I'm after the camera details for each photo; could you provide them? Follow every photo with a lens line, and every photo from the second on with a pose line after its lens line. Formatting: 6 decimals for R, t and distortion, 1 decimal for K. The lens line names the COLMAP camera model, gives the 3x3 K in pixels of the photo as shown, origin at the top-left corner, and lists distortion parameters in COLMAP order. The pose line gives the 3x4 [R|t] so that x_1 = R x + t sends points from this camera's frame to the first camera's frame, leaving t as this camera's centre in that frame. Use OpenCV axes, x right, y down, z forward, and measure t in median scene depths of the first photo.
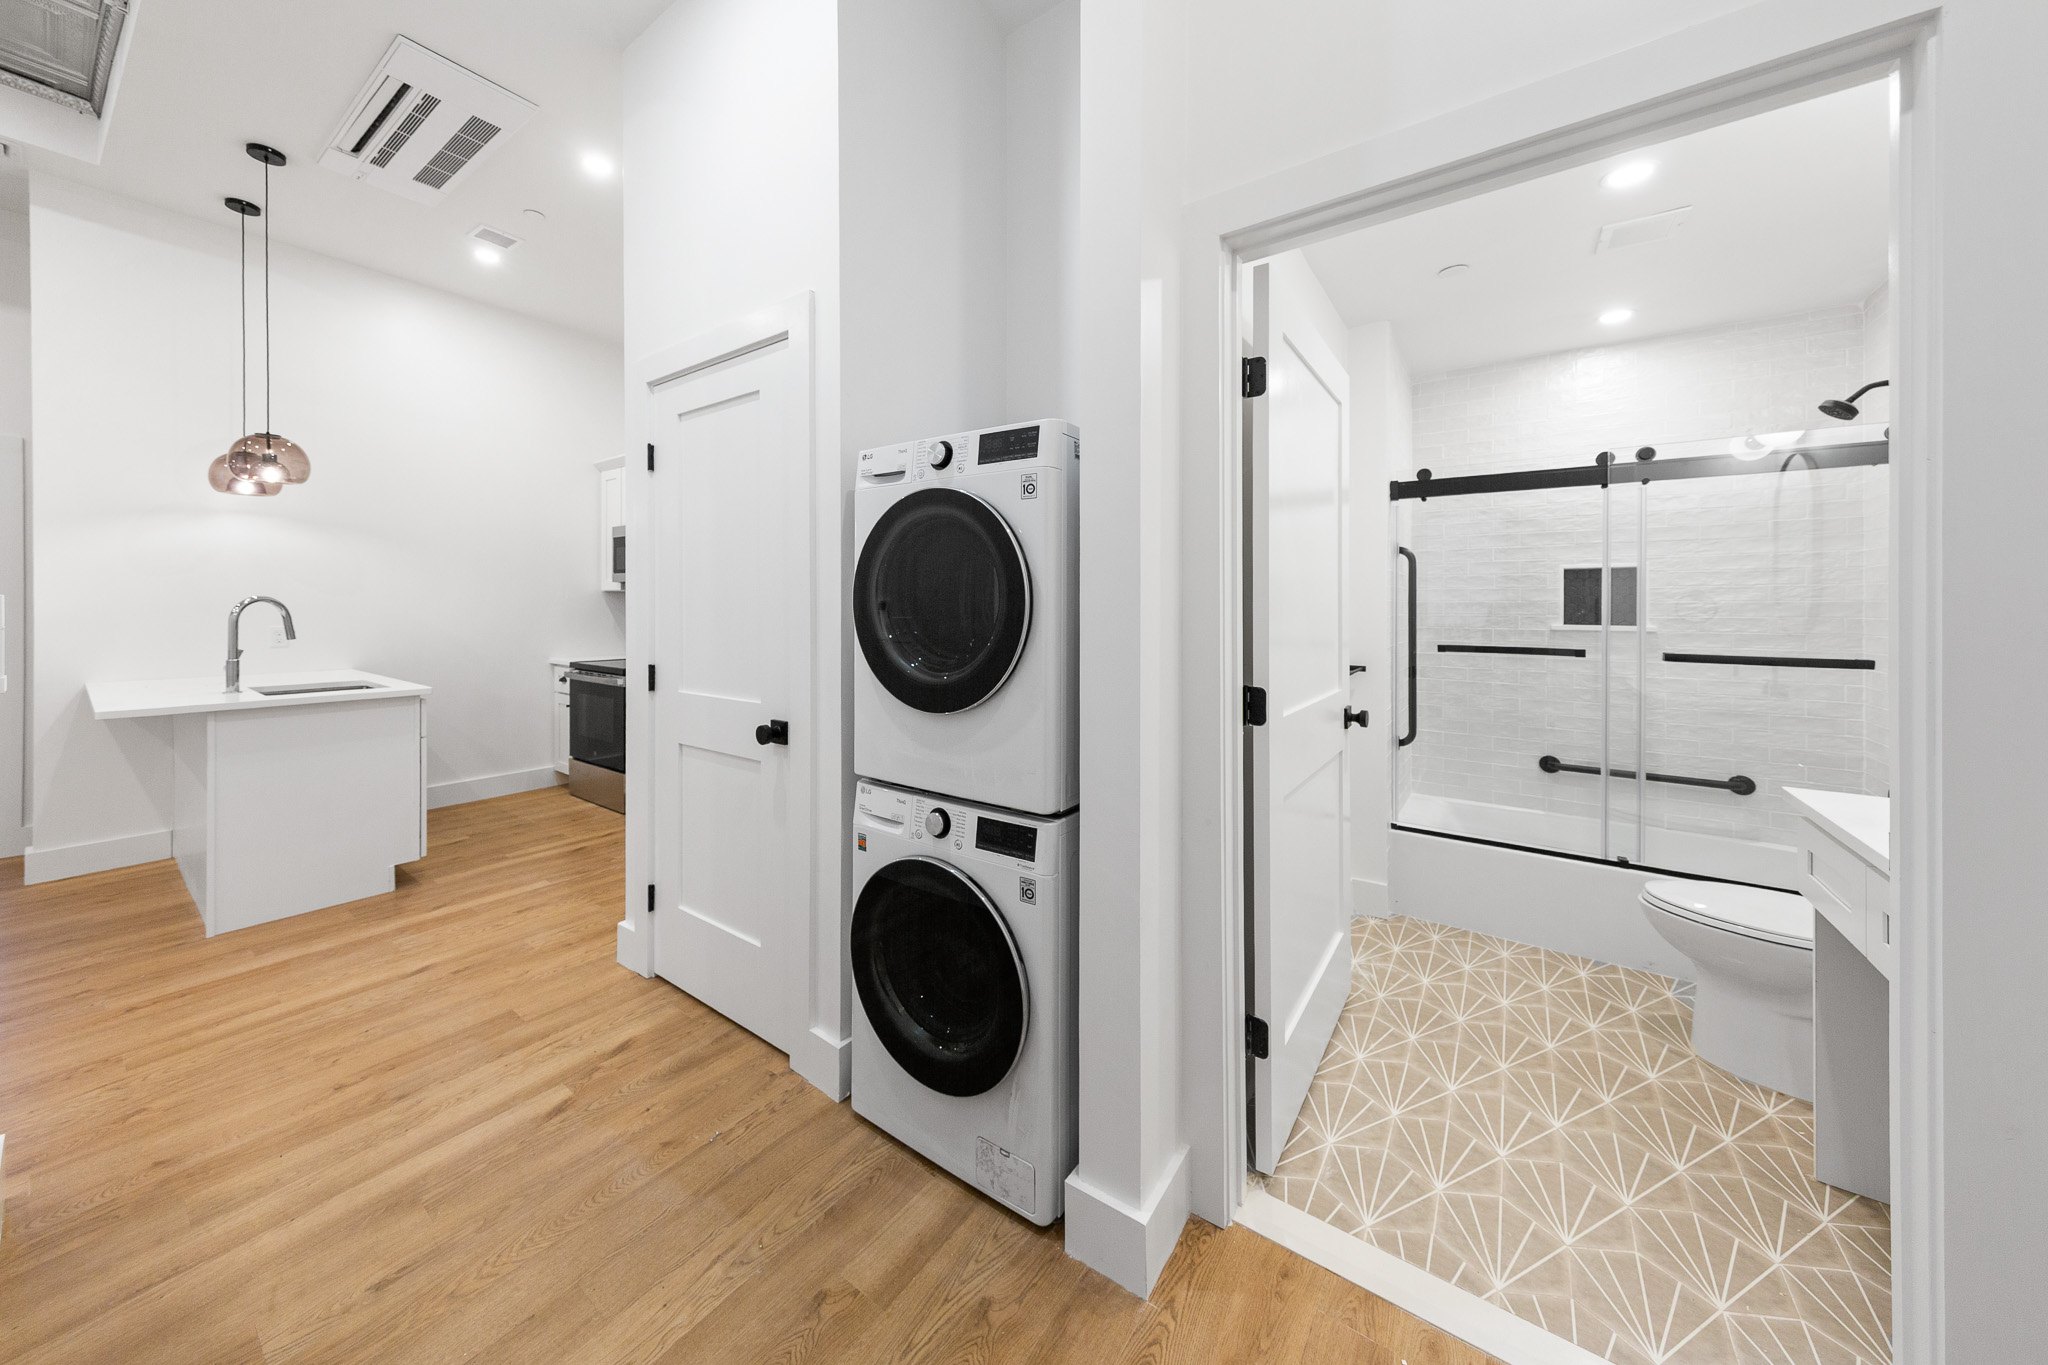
lens RADIAL K [[687.4, 0, 981.7], [0, 687.4, 616.6], [0, 0, 1]] dist [0.010746, -0.000148]
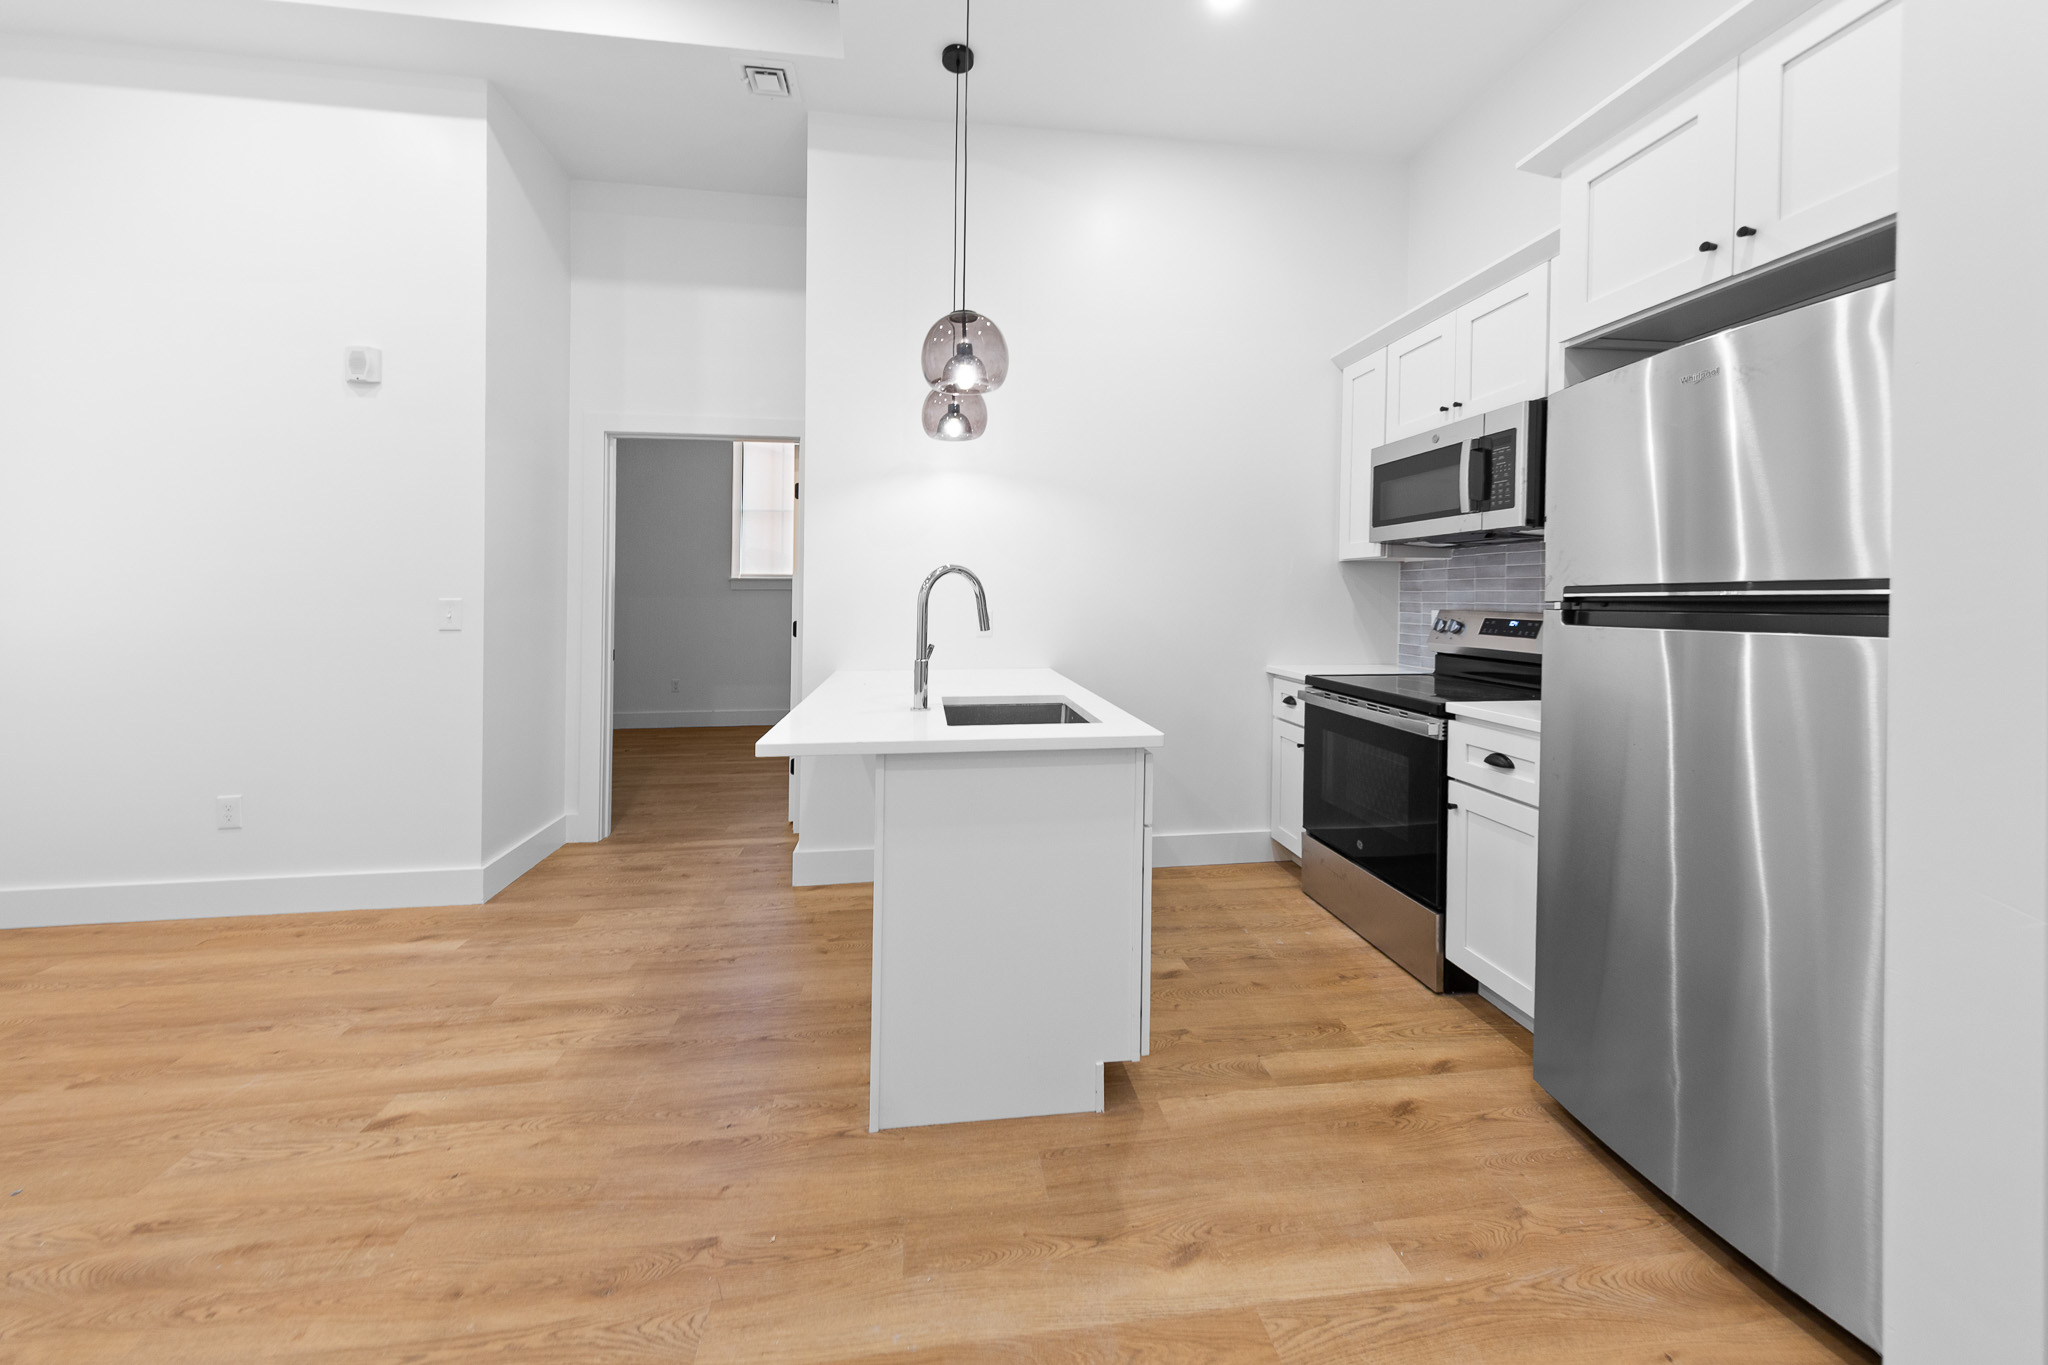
lens RADIAL K [[706.4, 0, 1007.7], [0, 706.4, 568.9], [0, 0, 1]] dist [0.009375, -0.001165]
pose [[0.704358, -0.014569, -0.709695, -0.517064], [-0.019949, 0.998988, -0.040306, 0.001738], [0.709565, 0.042547, 0.703355, 0.558270]]
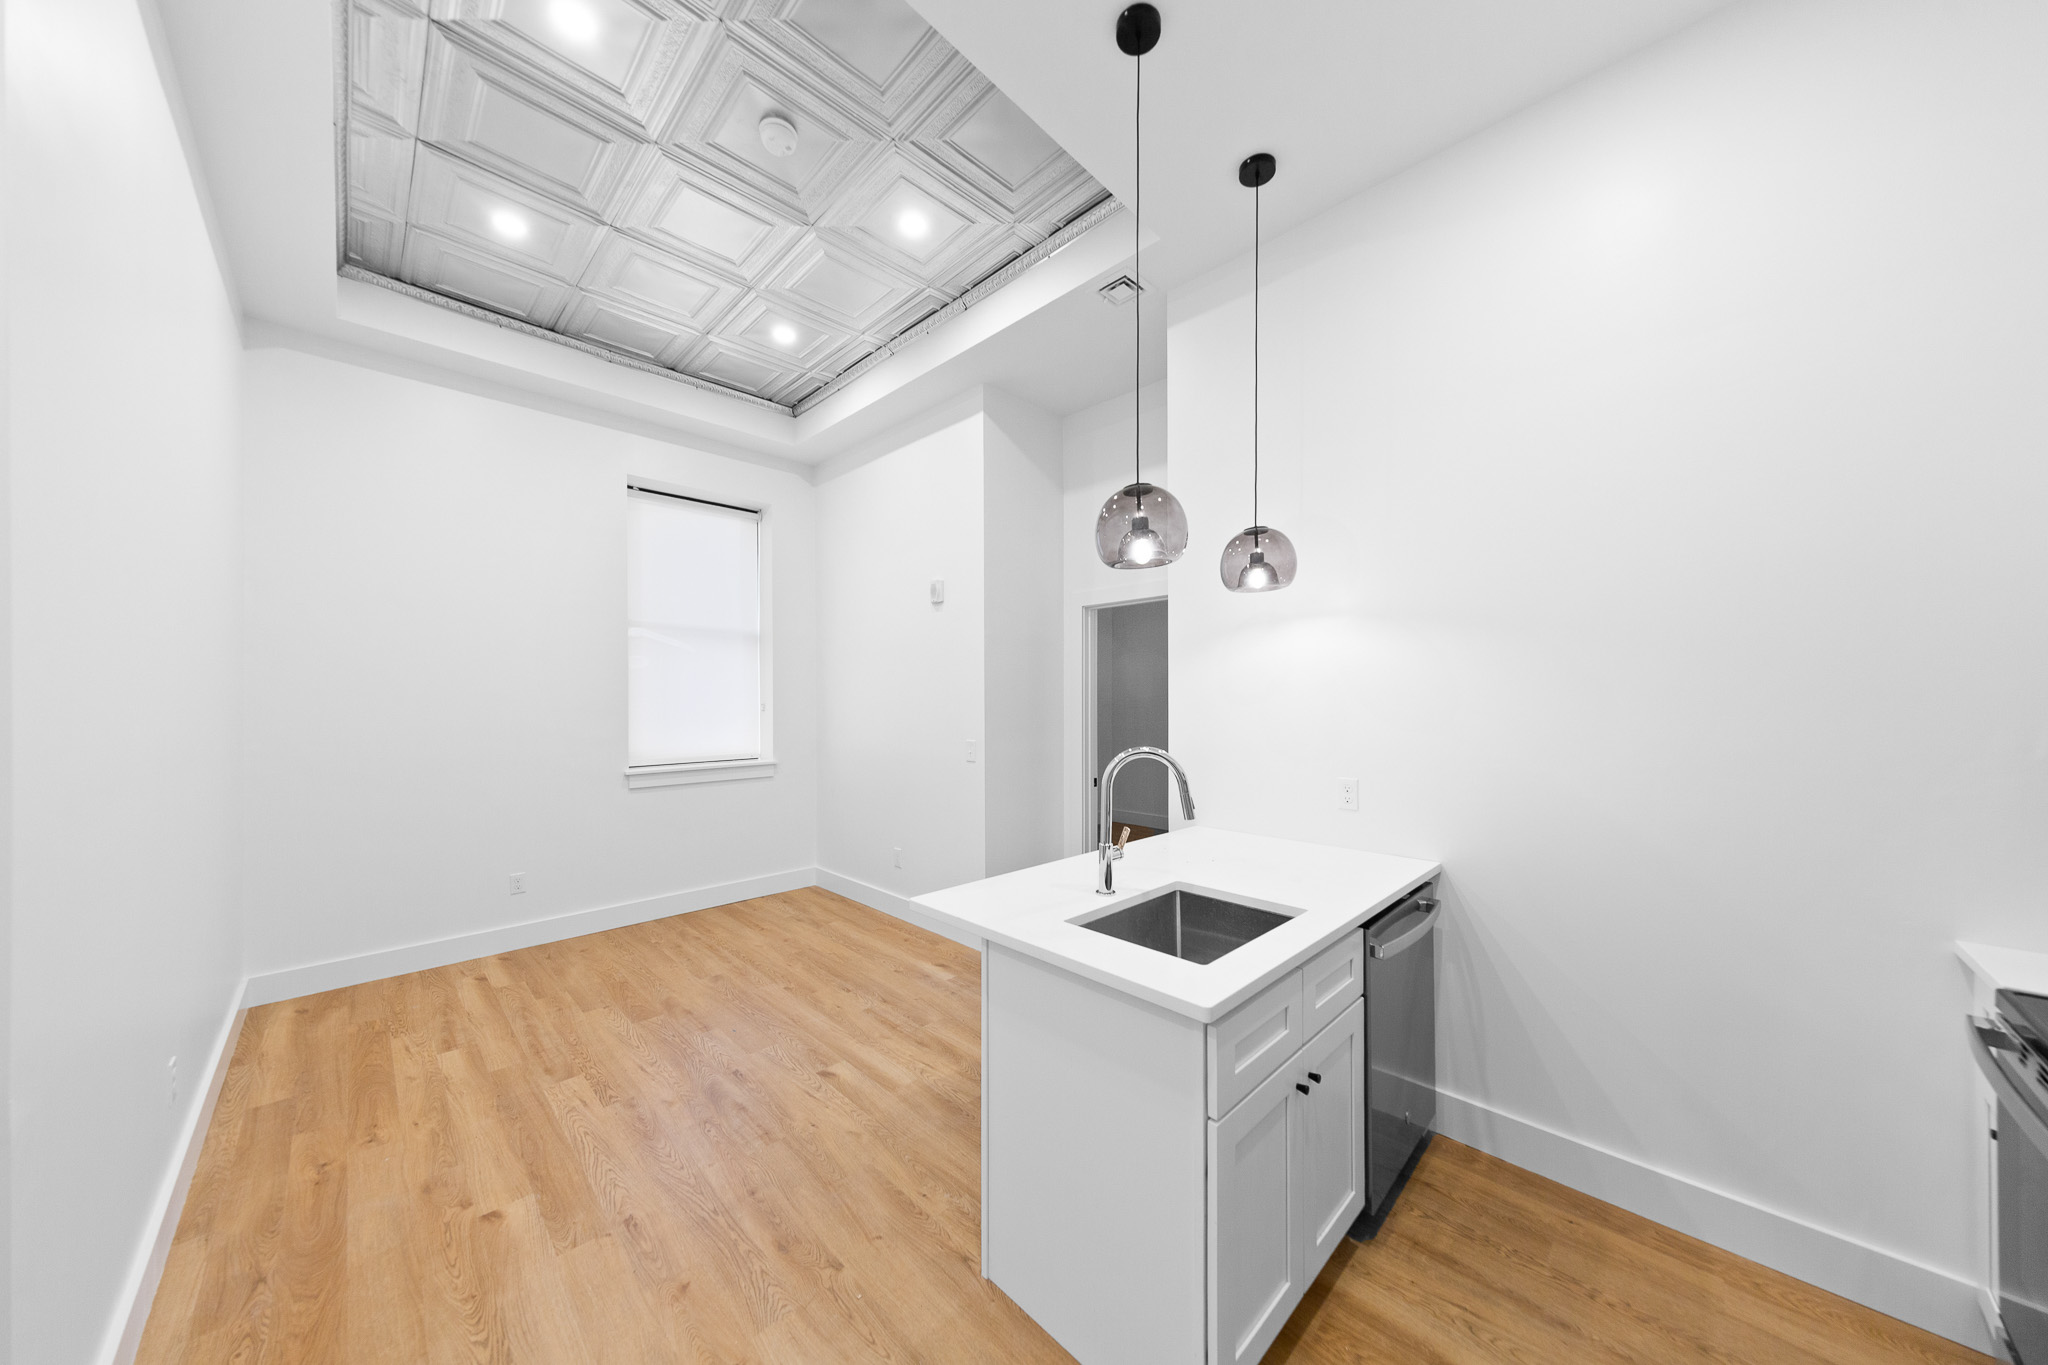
lens RADIAL K [[668.7, 0, 1042.1], [0, 668.7, 674.5], [0, 0, 1]] dist [0.009146, -0.000202]
pose [[-0.116386, -0.023983, -0.992914, -0.409646], [-0.013913, 0.999650, -0.022515, -0.084348], [0.993107, 0.011194, -0.116679, 0.987462]]
